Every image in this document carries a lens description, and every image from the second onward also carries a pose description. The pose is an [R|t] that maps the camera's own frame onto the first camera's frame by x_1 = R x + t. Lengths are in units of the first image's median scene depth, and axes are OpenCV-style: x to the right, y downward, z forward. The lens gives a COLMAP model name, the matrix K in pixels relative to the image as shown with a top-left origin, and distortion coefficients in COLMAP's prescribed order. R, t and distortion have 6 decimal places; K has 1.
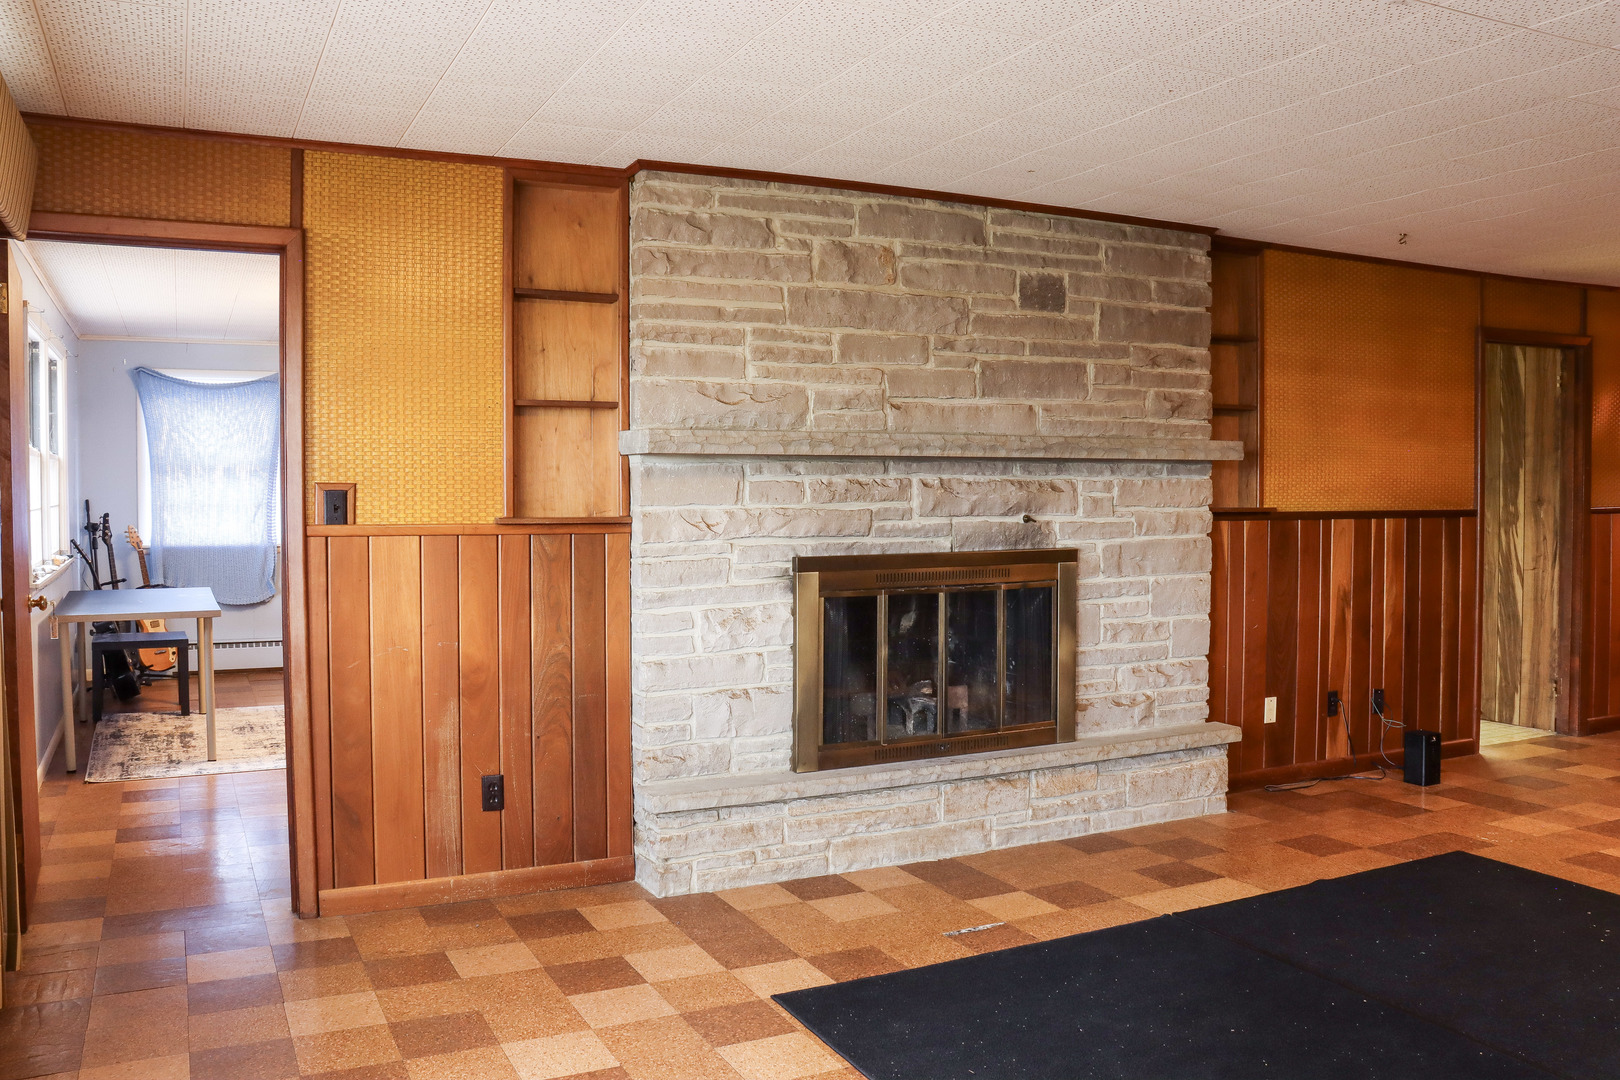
lens RADIAL K [[1323.4, 0, 814.3], [0, 1323.4, 532.5], [0, 0, 1]] dist [-0.160402, 0.148852]
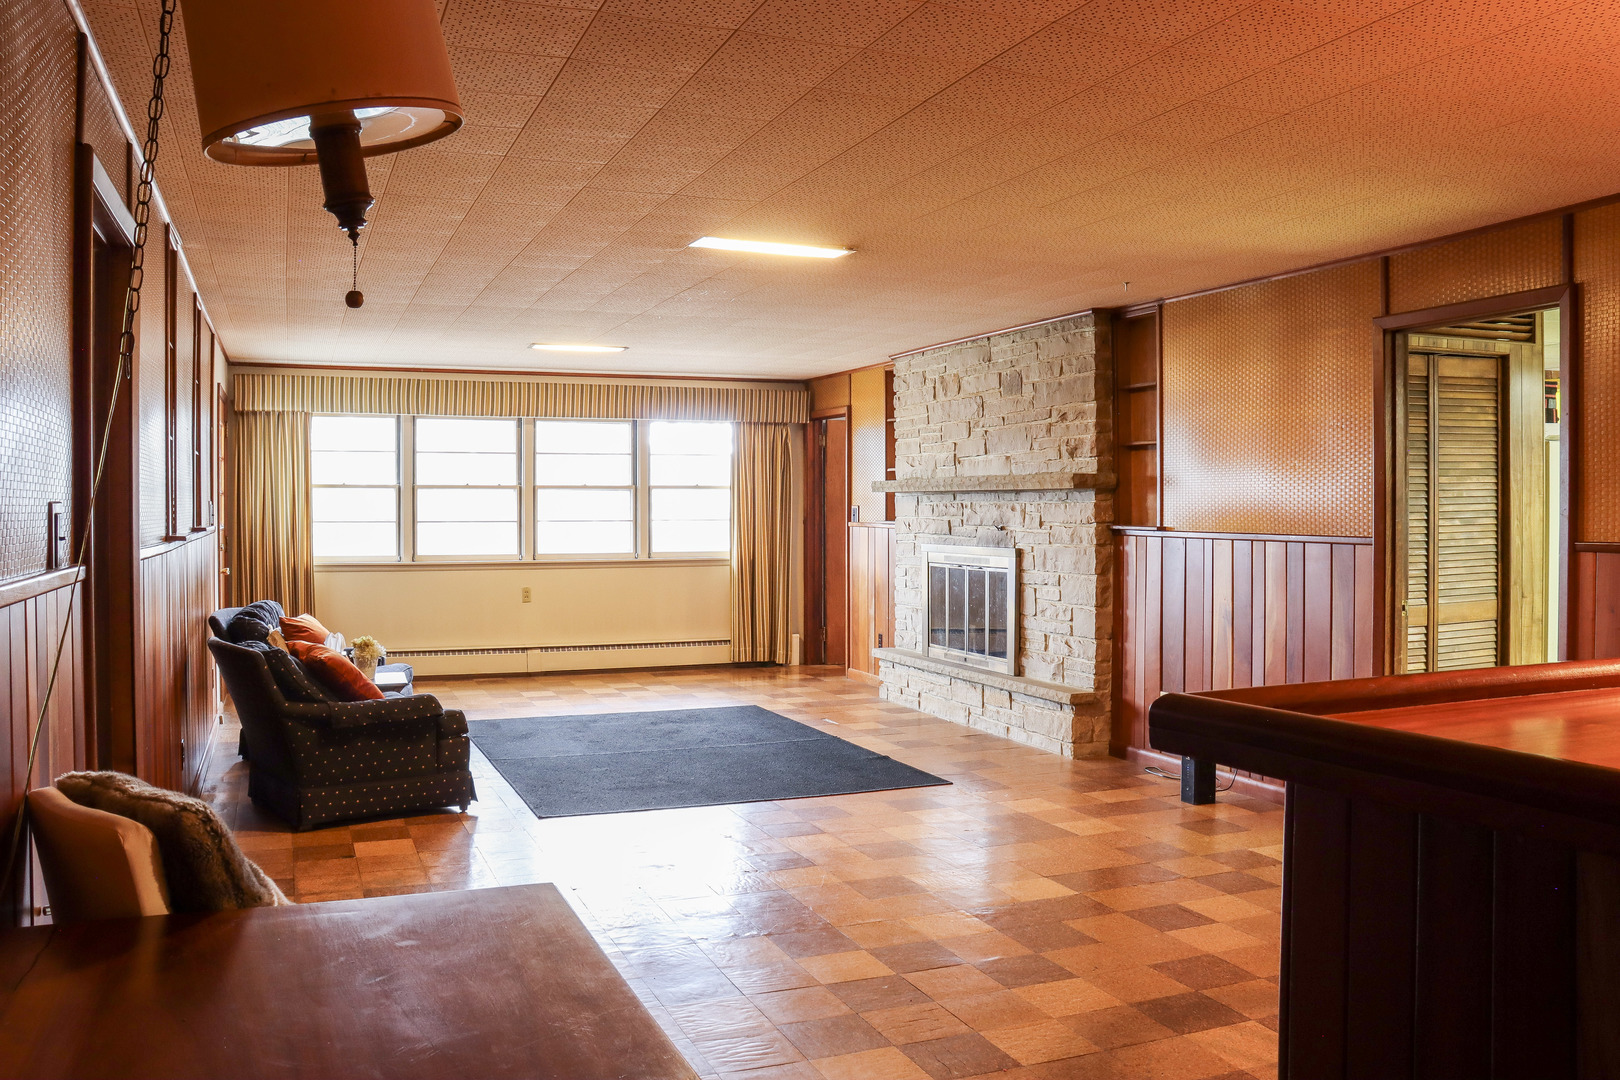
lens RADIAL K [[1323.4, 0, 814.3], [0, 1323.4, 532.5], [0, 0, 1]] dist [-0.160402, 0.148852]
pose [[-0.069829, 0.023706, -0.997277, 1.641378], [-0.037817, 0.998936, 0.026393, -0.035579], [0.996842, 0.039557, -0.068858, 0.824490]]
